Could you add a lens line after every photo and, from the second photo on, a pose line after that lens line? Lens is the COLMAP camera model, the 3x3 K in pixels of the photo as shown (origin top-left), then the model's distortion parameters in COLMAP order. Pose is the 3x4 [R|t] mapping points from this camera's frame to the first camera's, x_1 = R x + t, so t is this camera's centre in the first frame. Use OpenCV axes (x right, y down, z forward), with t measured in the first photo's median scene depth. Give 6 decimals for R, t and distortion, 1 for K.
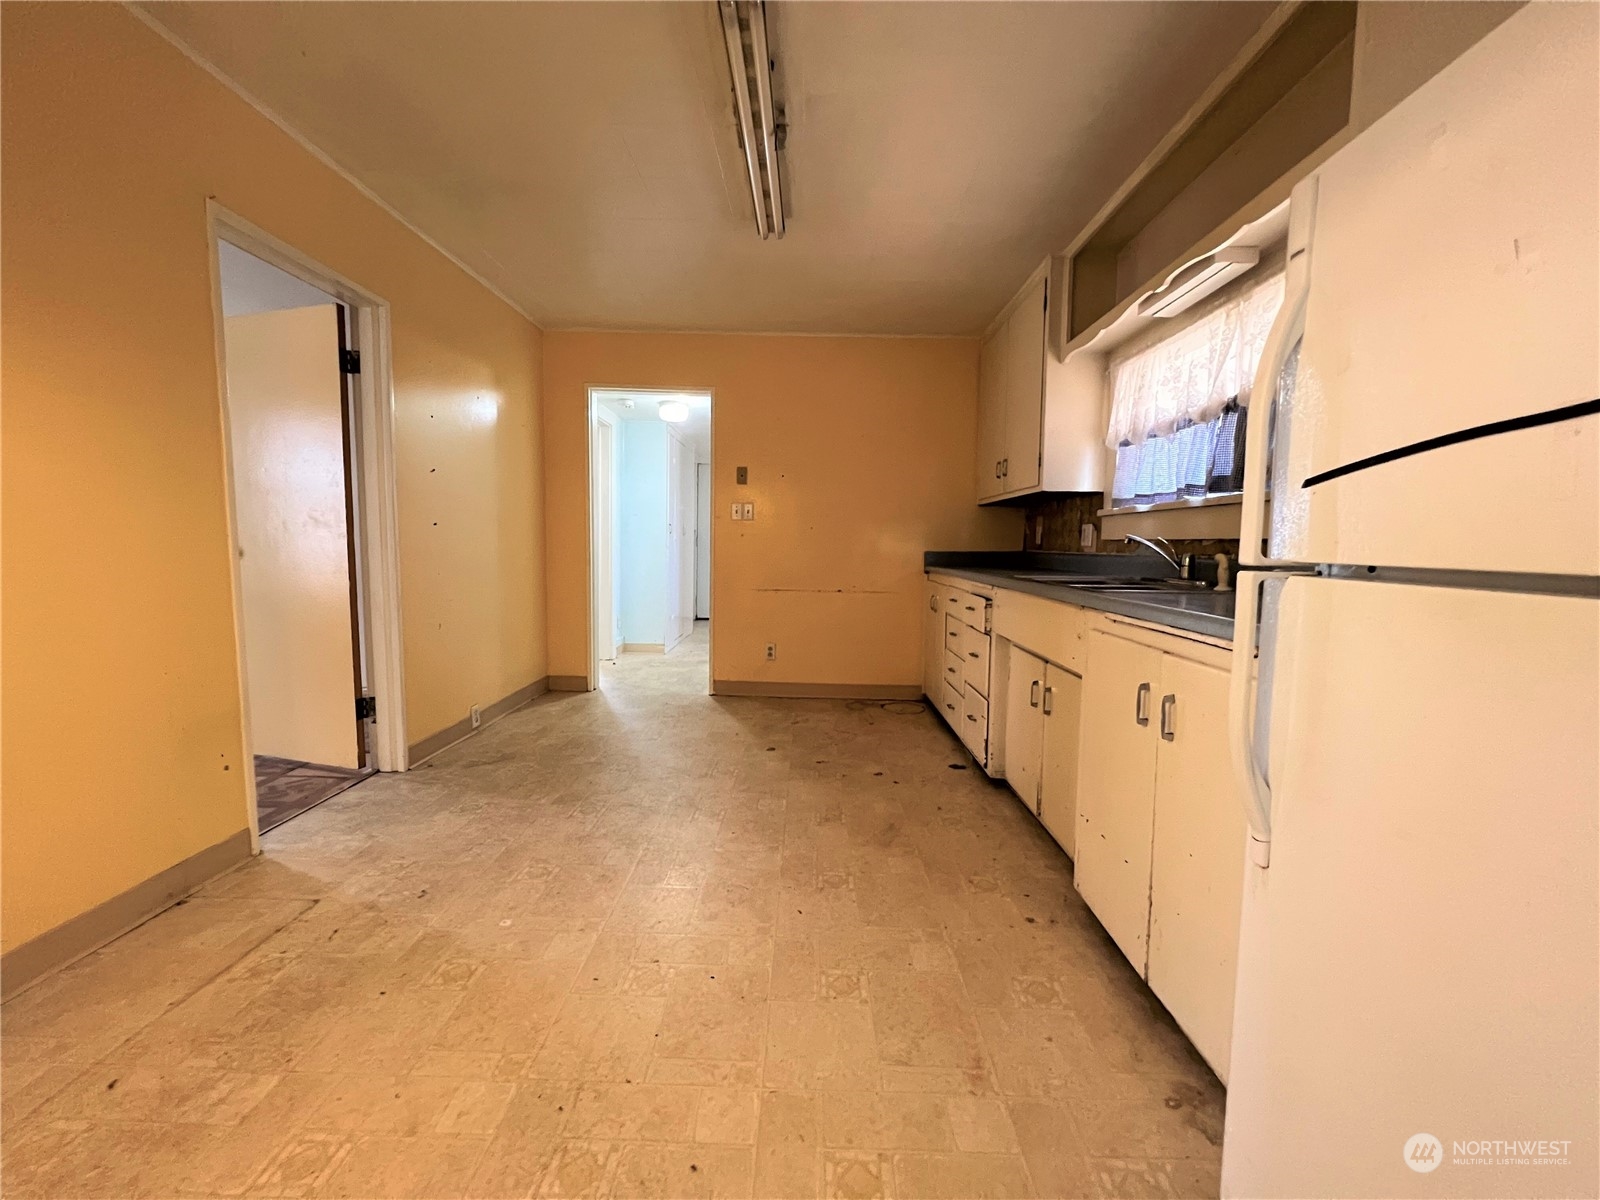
lens RADIAL K [[651.1, 0, 800.0], [0, 651.1, 600.0], [0, 0, 1]] dist [-0.000282, 0.000027]
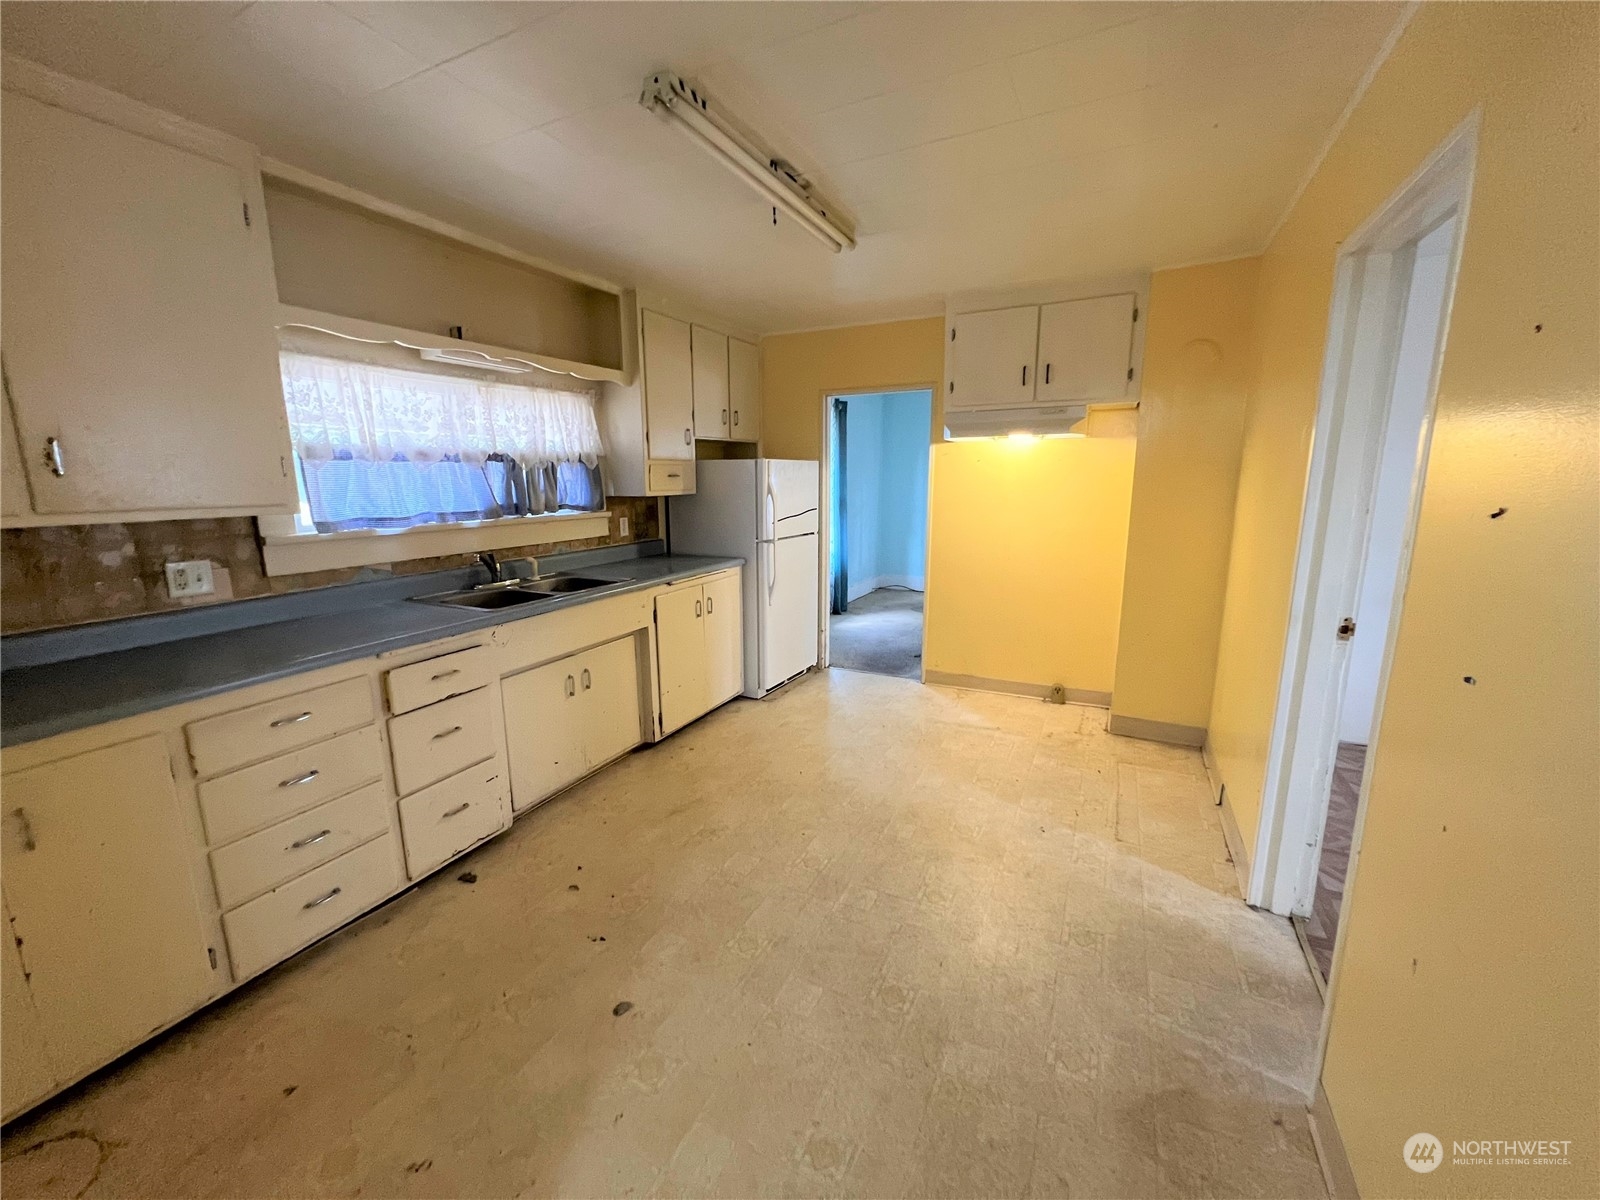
lens RADIAL K [[647.9, 0, 800.0], [0, 647.9, 600.0], [0, 0, 1]] dist [-0.000075, -0.000007]
pose [[-0.906384, -0.088791, 0.413018, -0.474591], [0.032231, 0.960279, 0.277173, -0.306239], [-0.421223, 0.264537, -0.867520, 1.693276]]
